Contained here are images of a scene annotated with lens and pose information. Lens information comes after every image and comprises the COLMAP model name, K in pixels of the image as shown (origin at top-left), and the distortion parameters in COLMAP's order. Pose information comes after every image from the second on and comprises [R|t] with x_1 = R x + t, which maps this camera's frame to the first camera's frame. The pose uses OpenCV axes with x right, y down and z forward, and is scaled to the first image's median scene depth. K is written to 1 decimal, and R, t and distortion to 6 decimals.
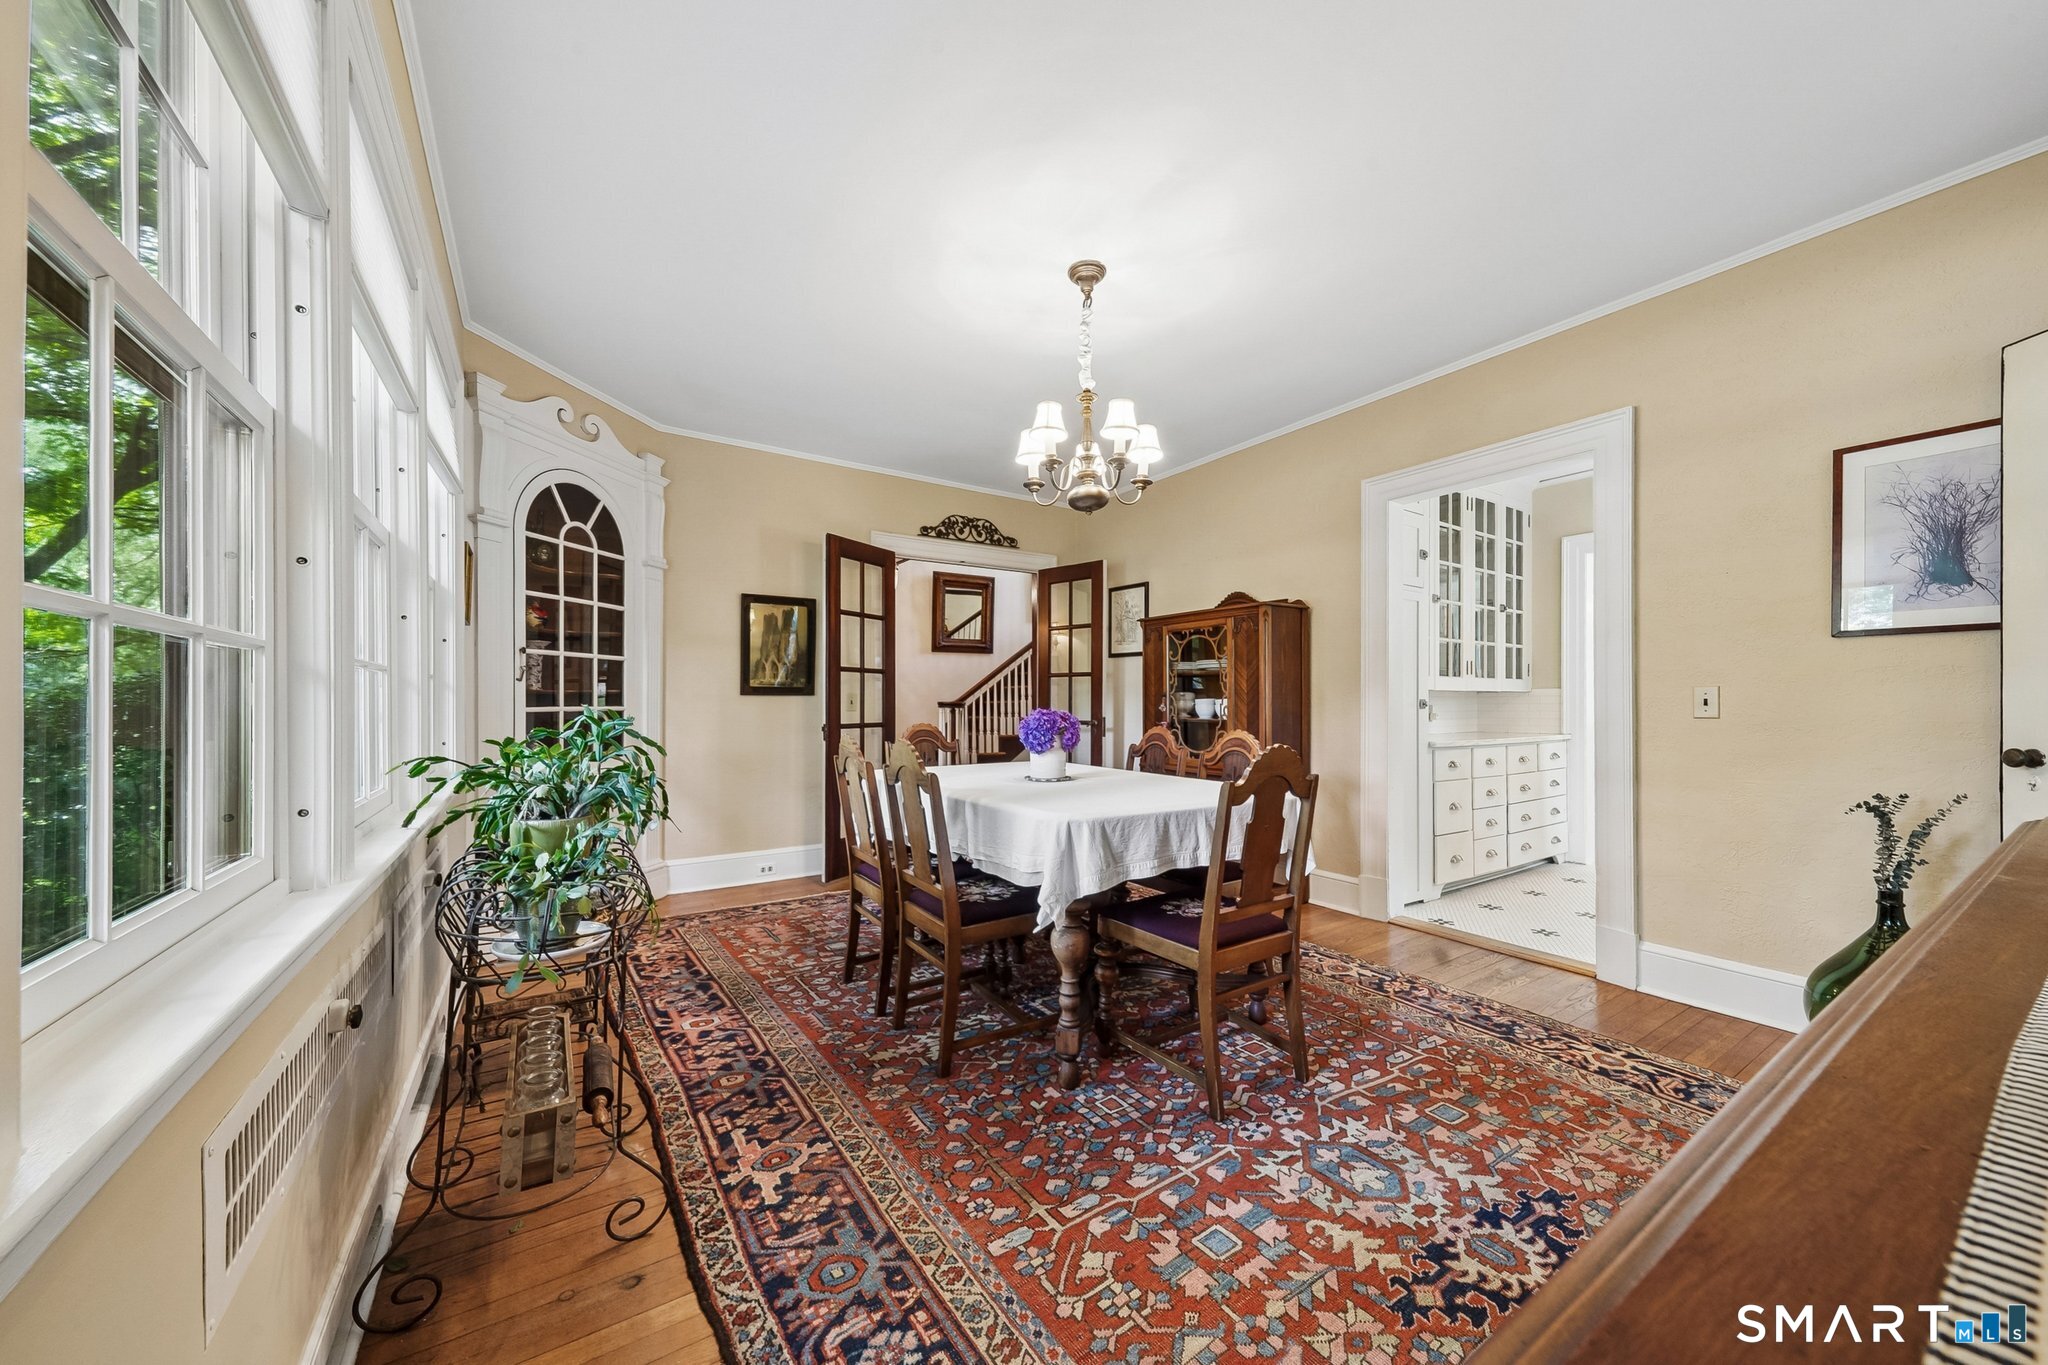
lens RADIAL K [[712.8, 0, 1018.1], [0, 712.8, 698.8], [0, 0, 1]] dist [-0.001827, -0.000228]
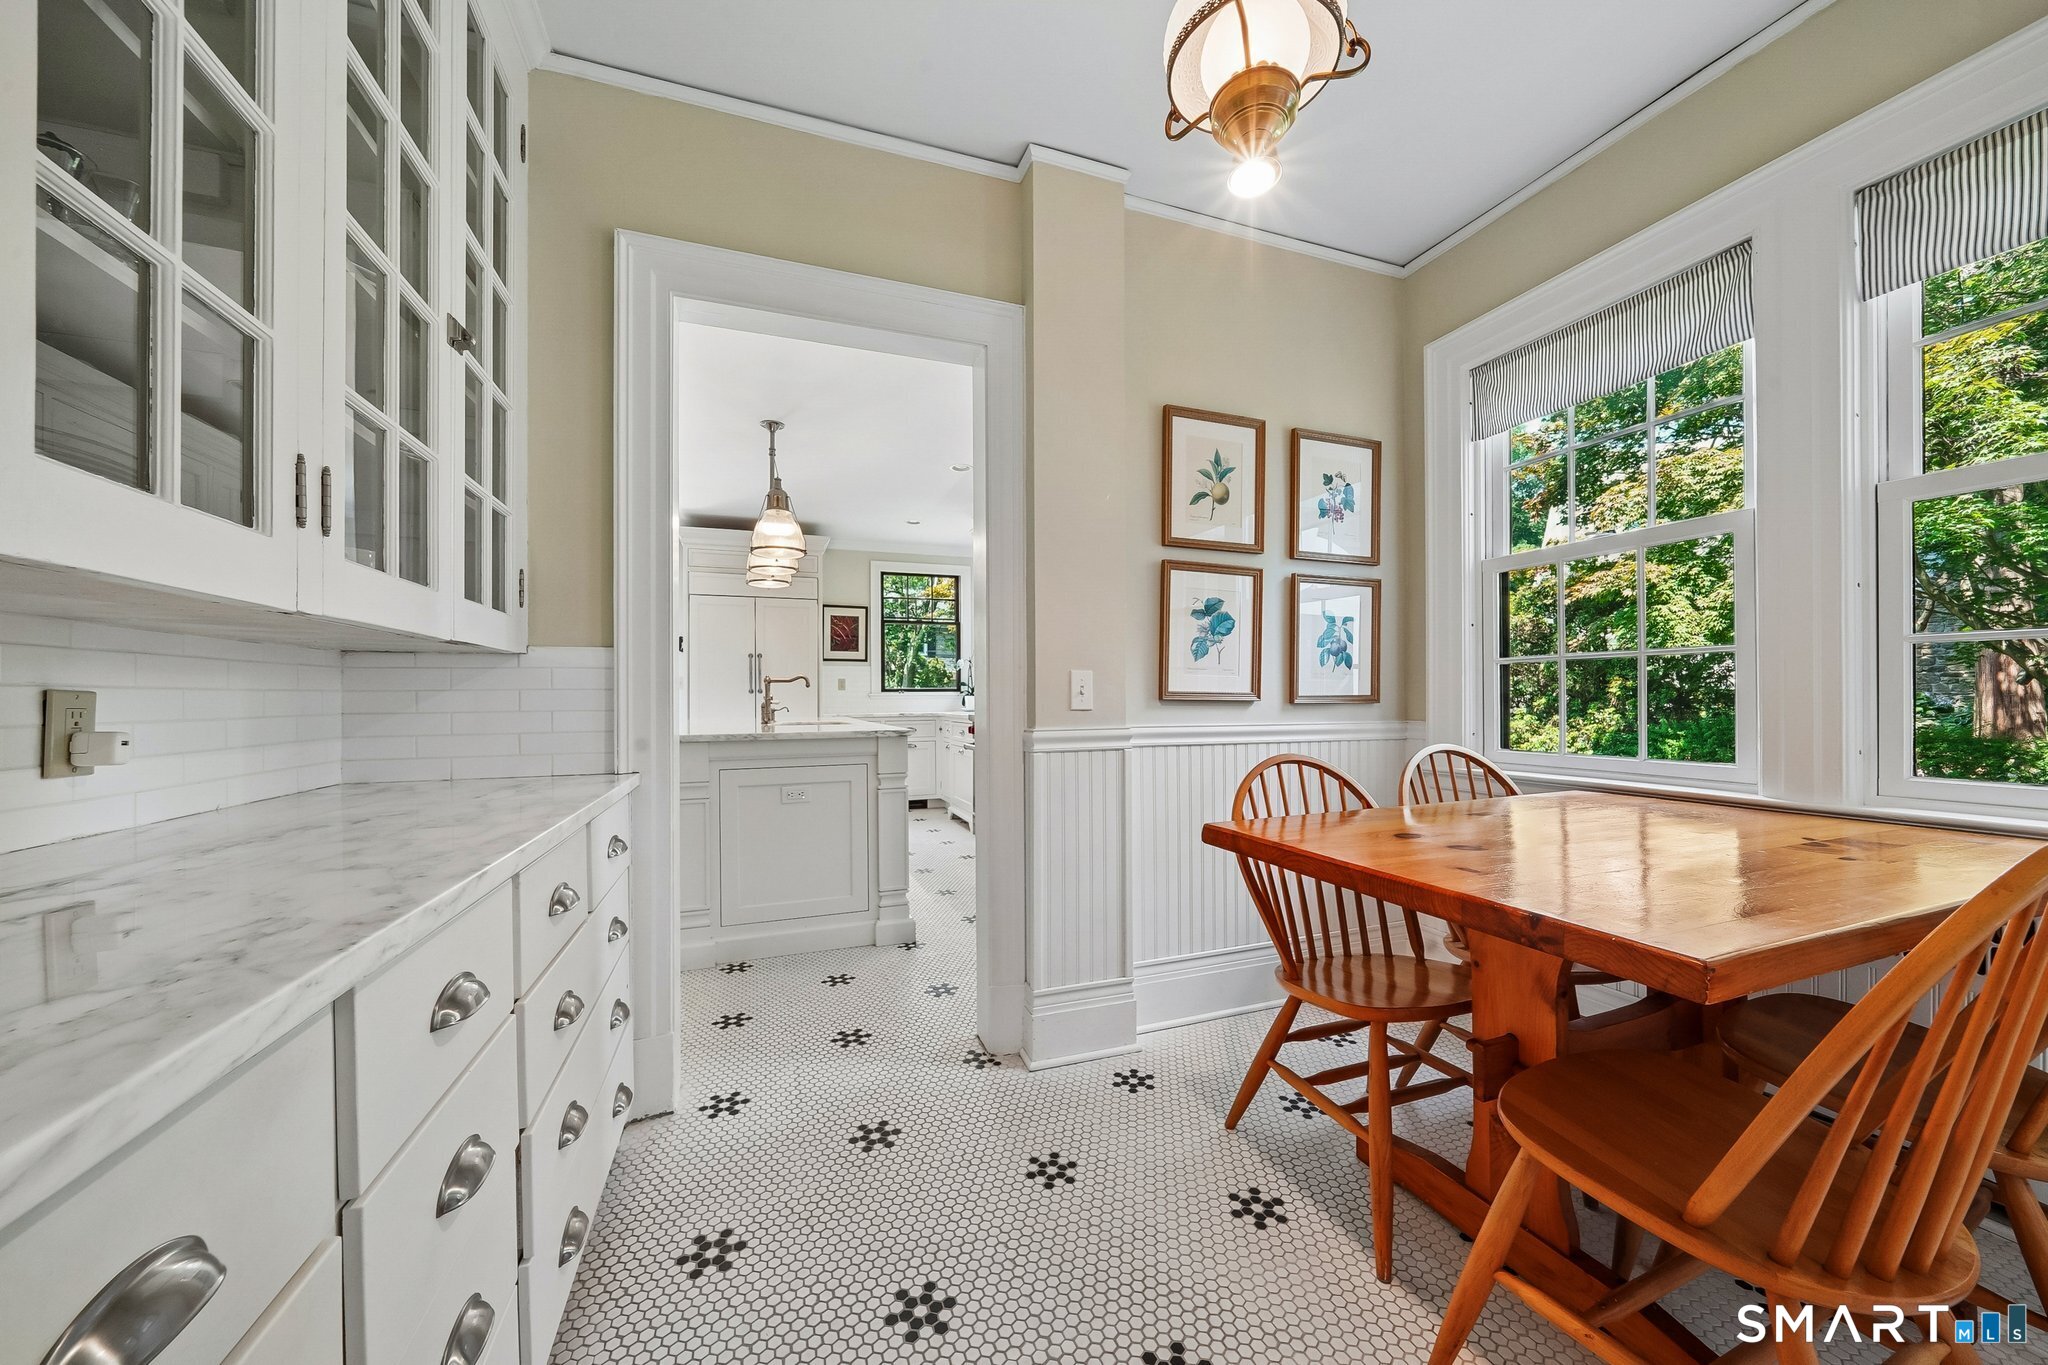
lens RADIAL K [[712.8, 0, 1023.4], [0, 712.8, 693.5], [0, 0, 1]] dist [-0.001827, -0.000228]
pose [[0.229272, -0.004509, 0.973352, 0.459991], [0.005371, 0.999980, 0.003367, 0.007983], [-0.973348, 0.004456, 0.229292, 0.716961]]
